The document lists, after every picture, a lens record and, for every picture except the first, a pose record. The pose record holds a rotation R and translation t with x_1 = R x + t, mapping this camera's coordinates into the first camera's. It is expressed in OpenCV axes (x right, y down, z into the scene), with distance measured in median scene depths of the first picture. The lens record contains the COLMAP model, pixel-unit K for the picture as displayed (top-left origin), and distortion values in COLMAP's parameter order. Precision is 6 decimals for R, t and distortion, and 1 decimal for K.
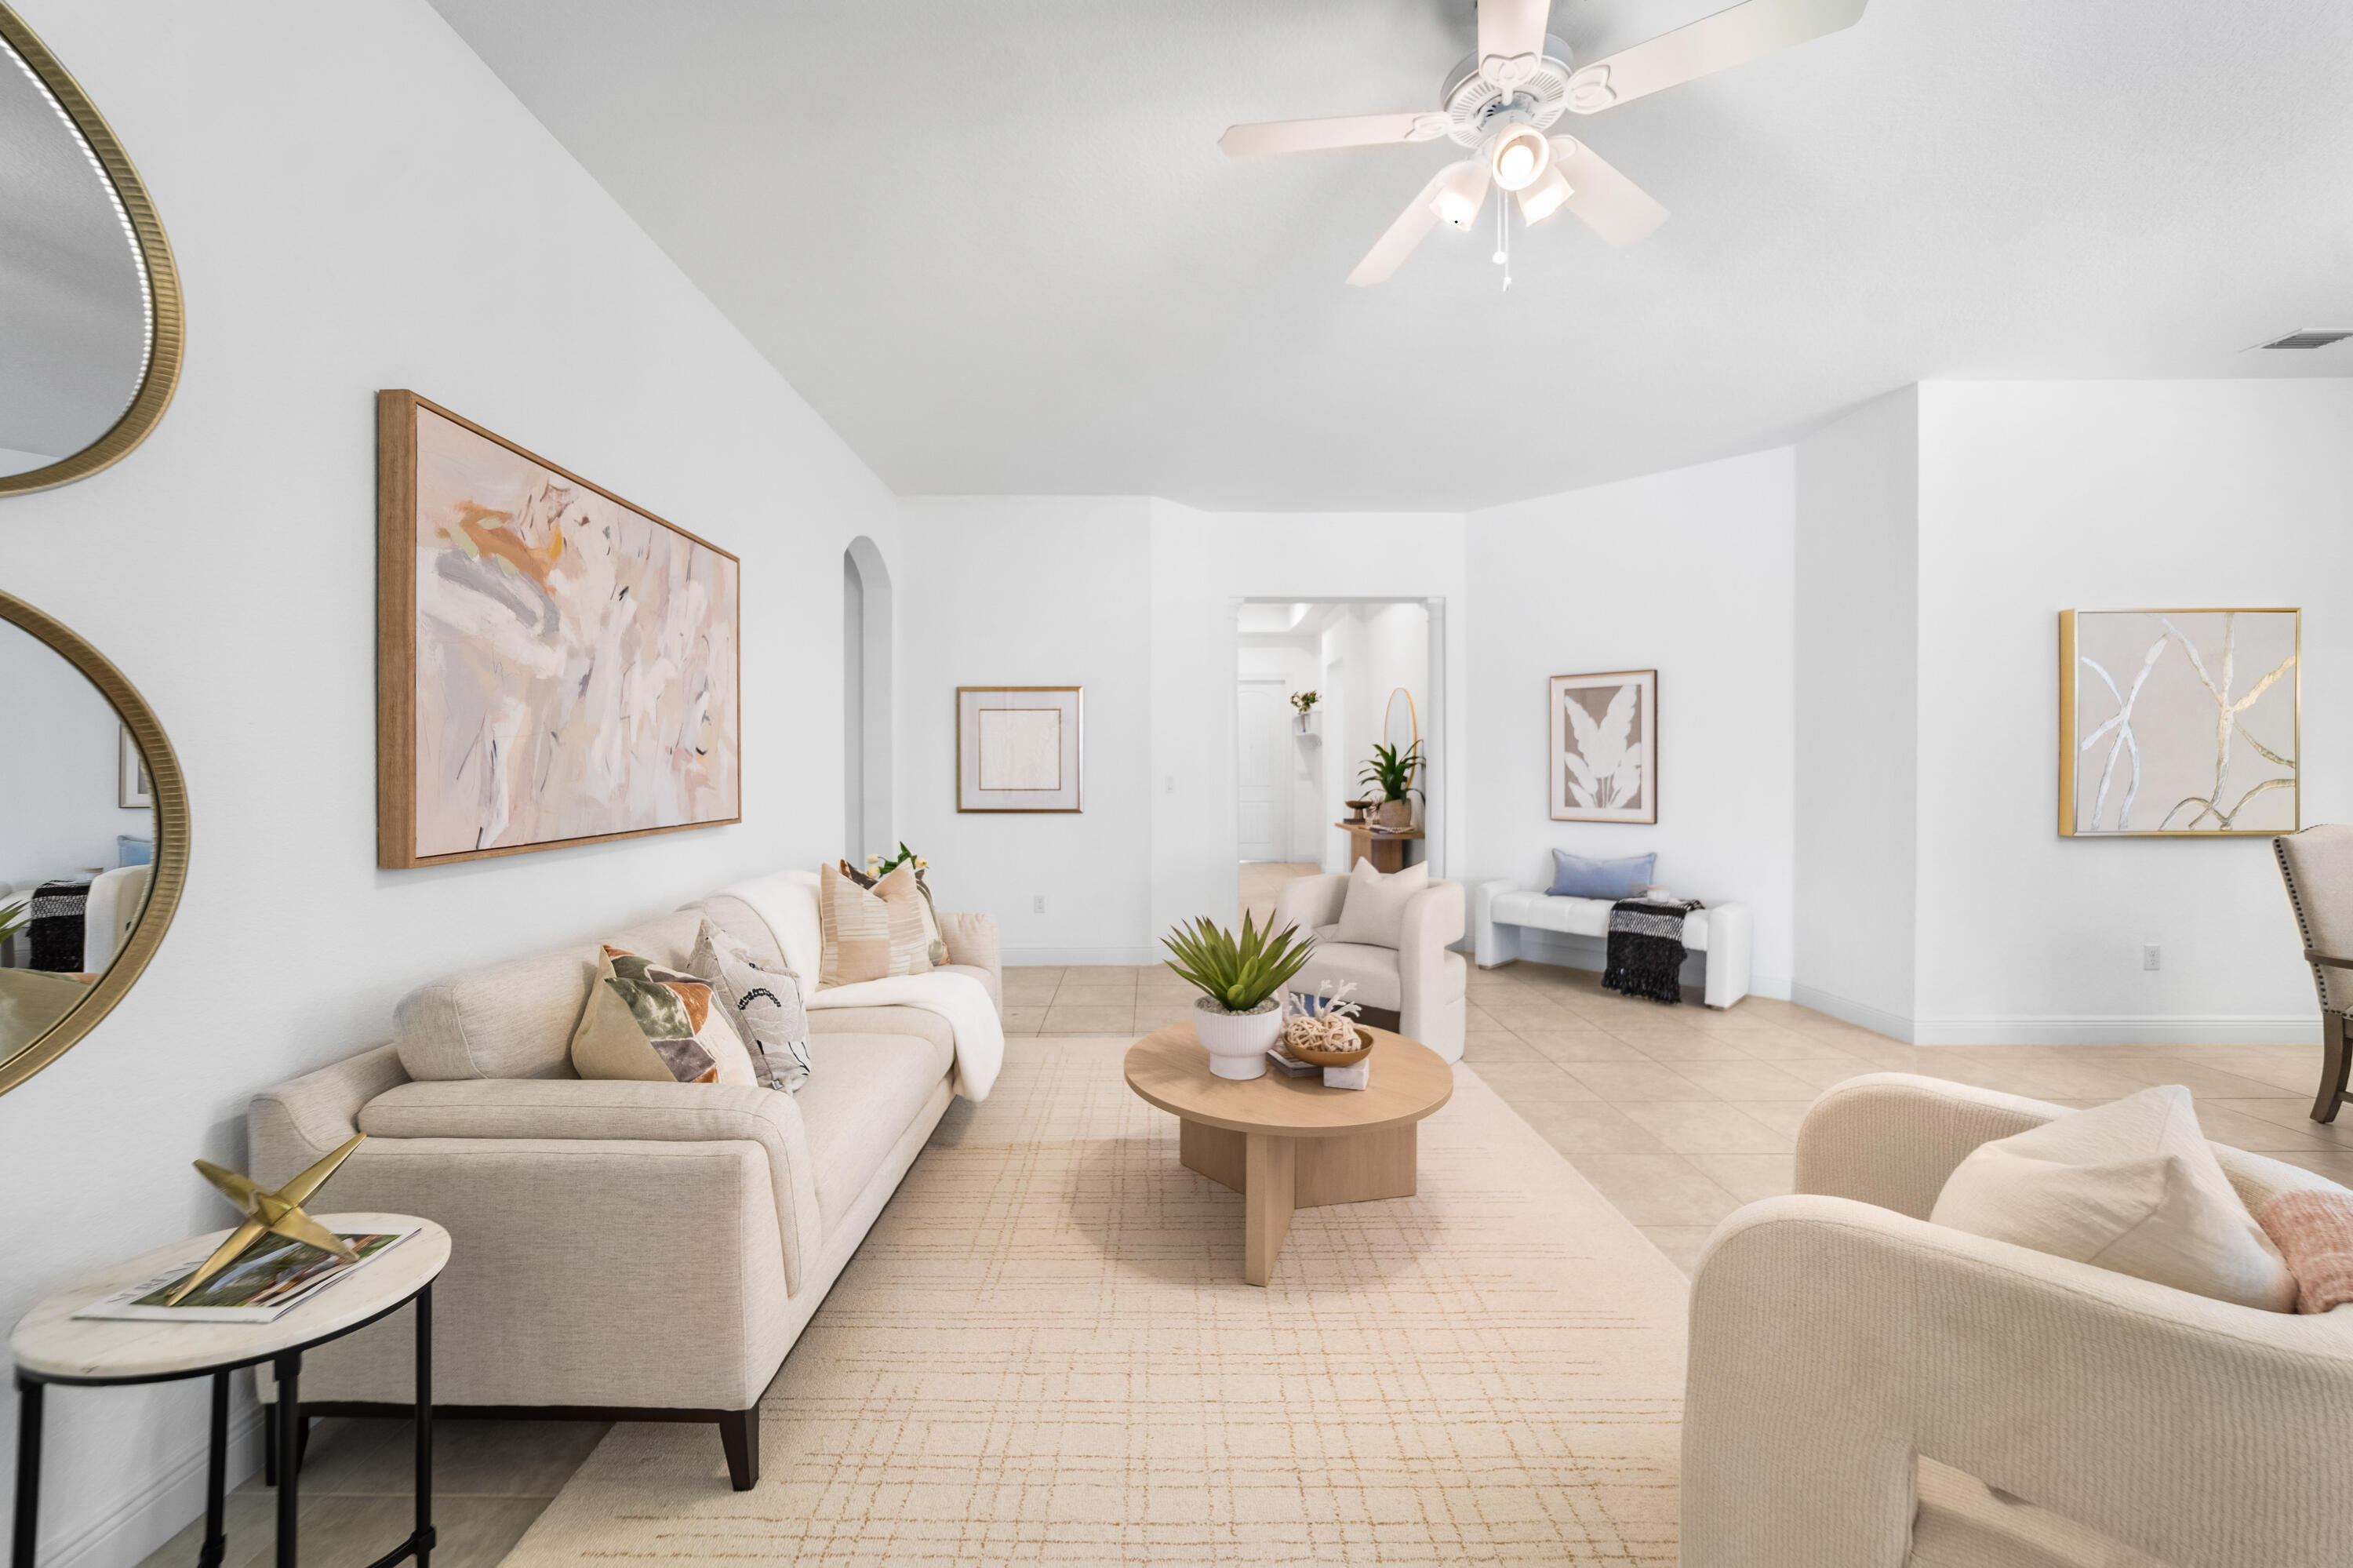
lens RADIAL K [[873.3, 0, 1199.6], [0, 873.3, 768.4], [0, 0, 1]] dist [-0.009476, 0.004722]
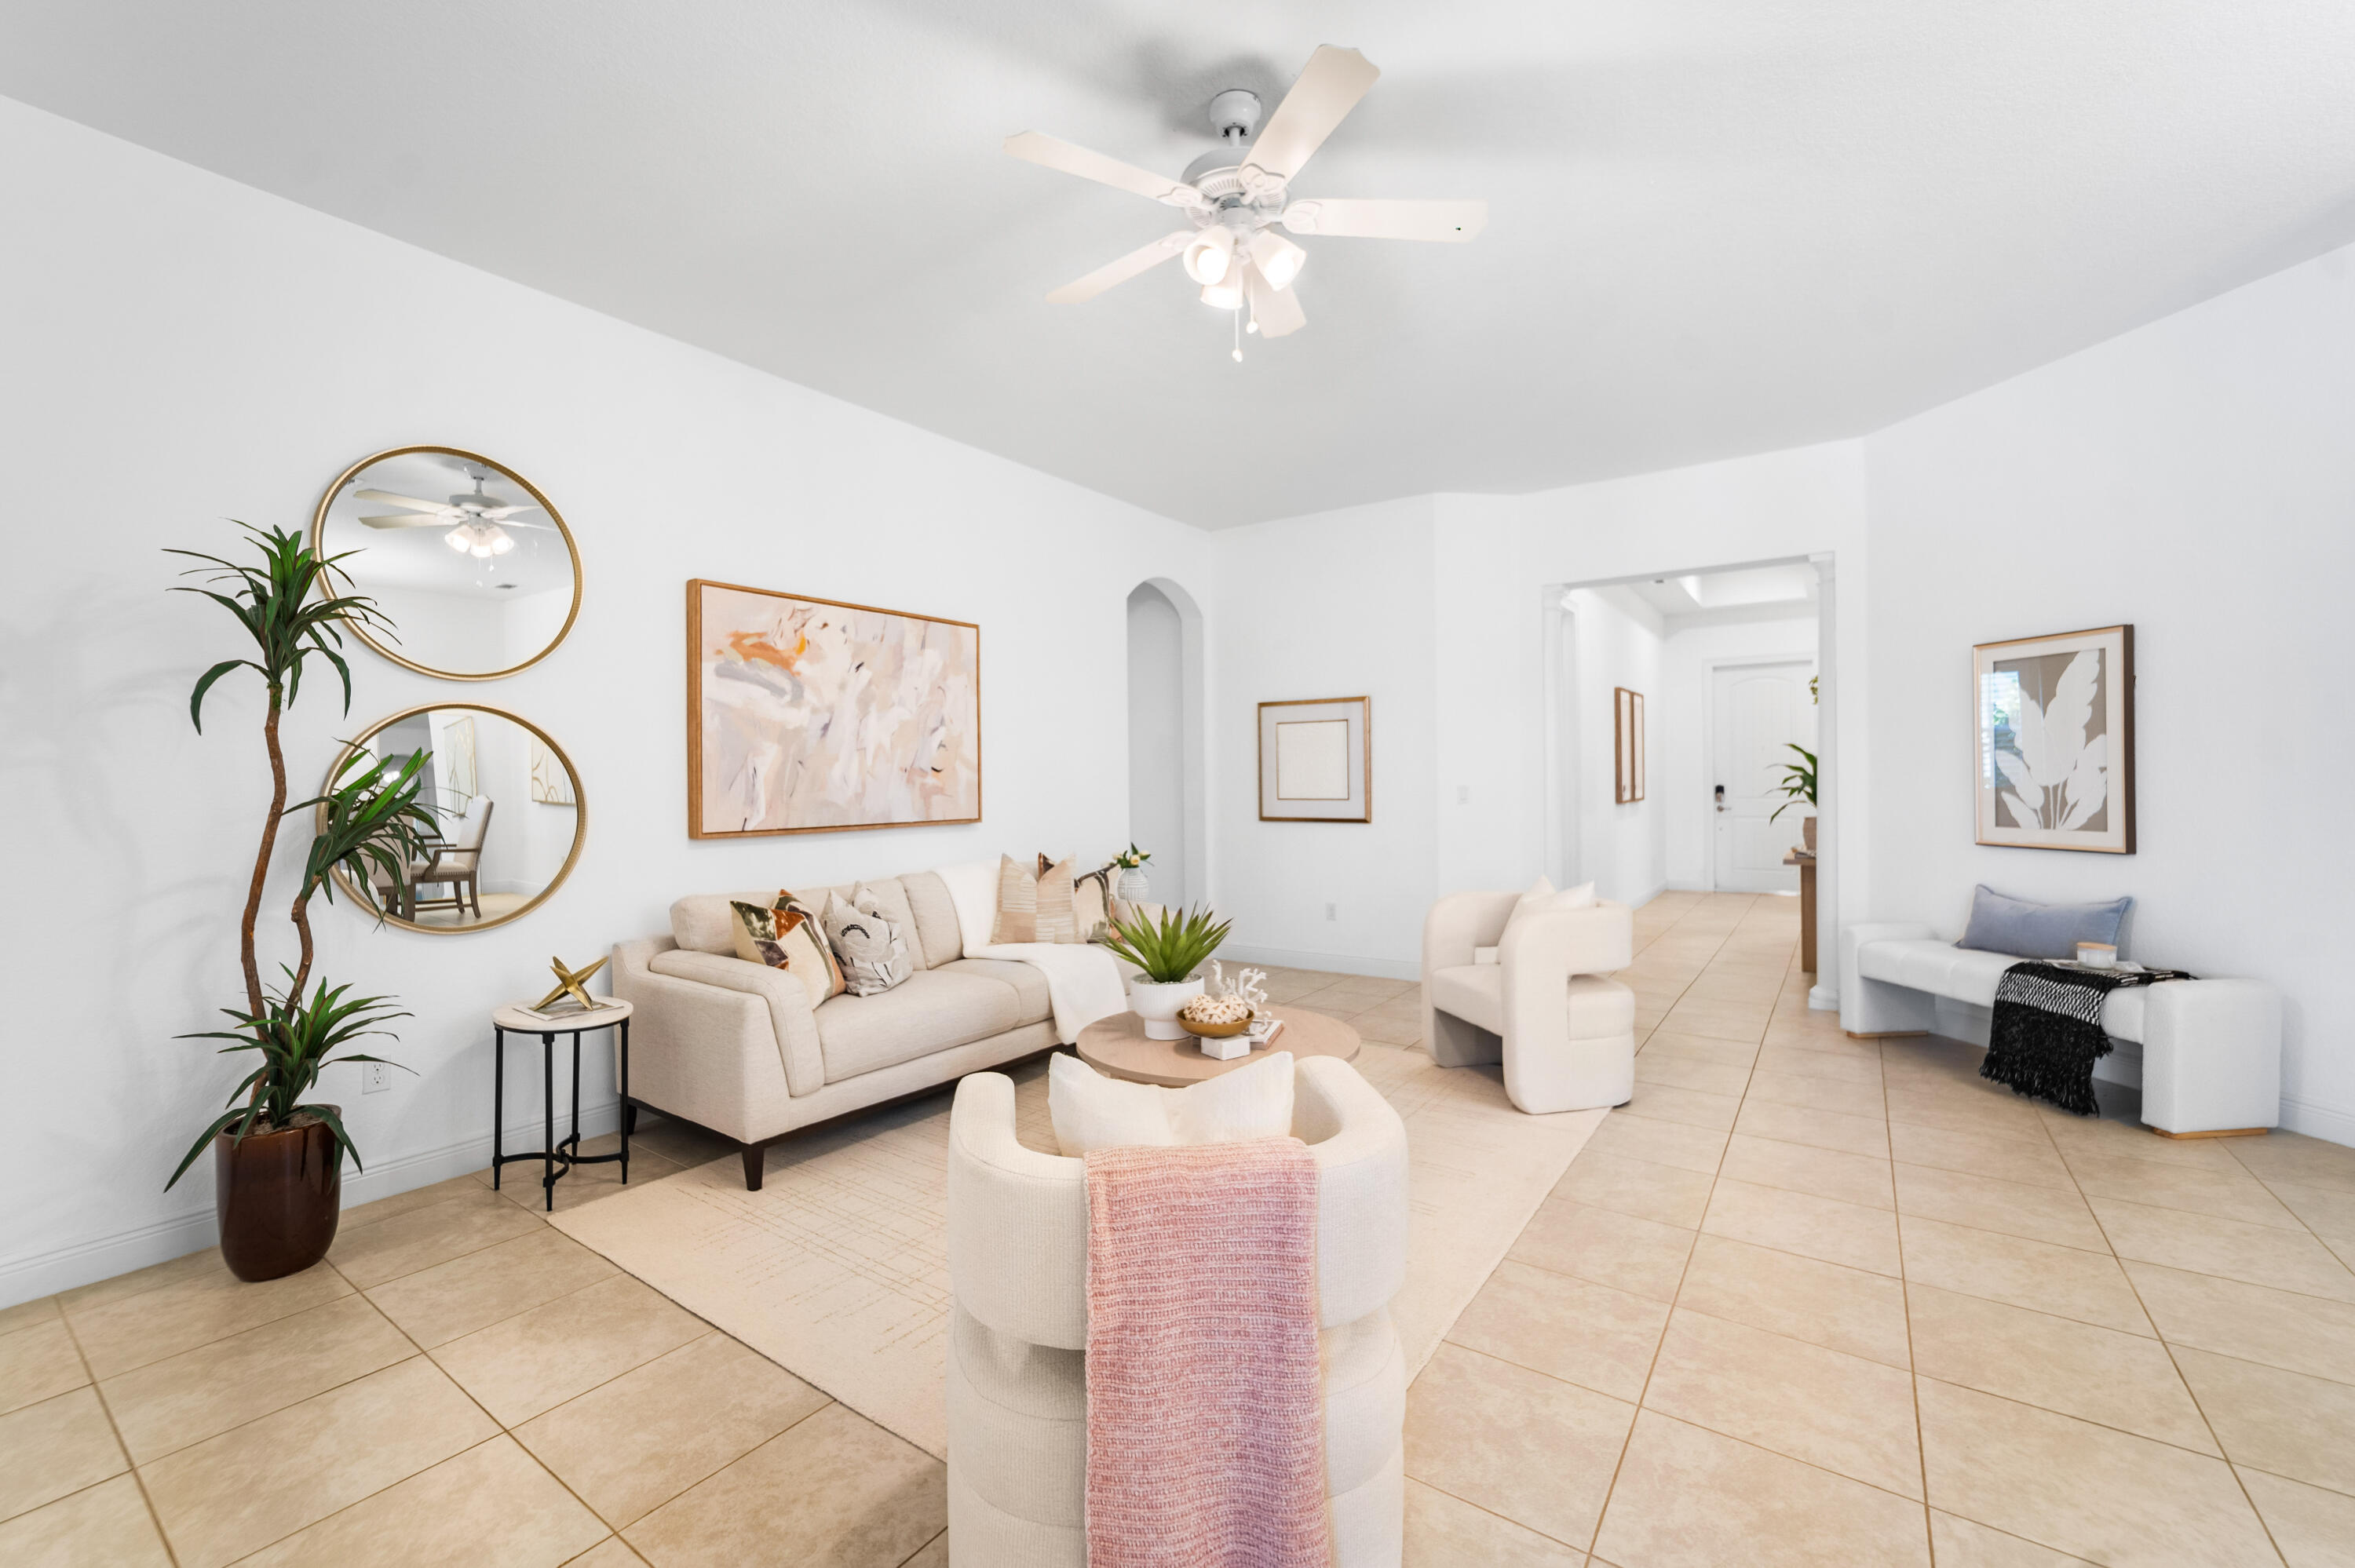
lens RADIAL K [[1011.0, 0, 1218.6], [0, 1011.0, 774.9], [0, 0, 1]] dist [-0.009844, 0.002204]
pose [[0.818903, -0.009377, -0.573856, 0.706478], [0.008711, 0.999954, -0.003910, -0.000828], [0.573866, -0.001797, 0.818947, -0.066257]]
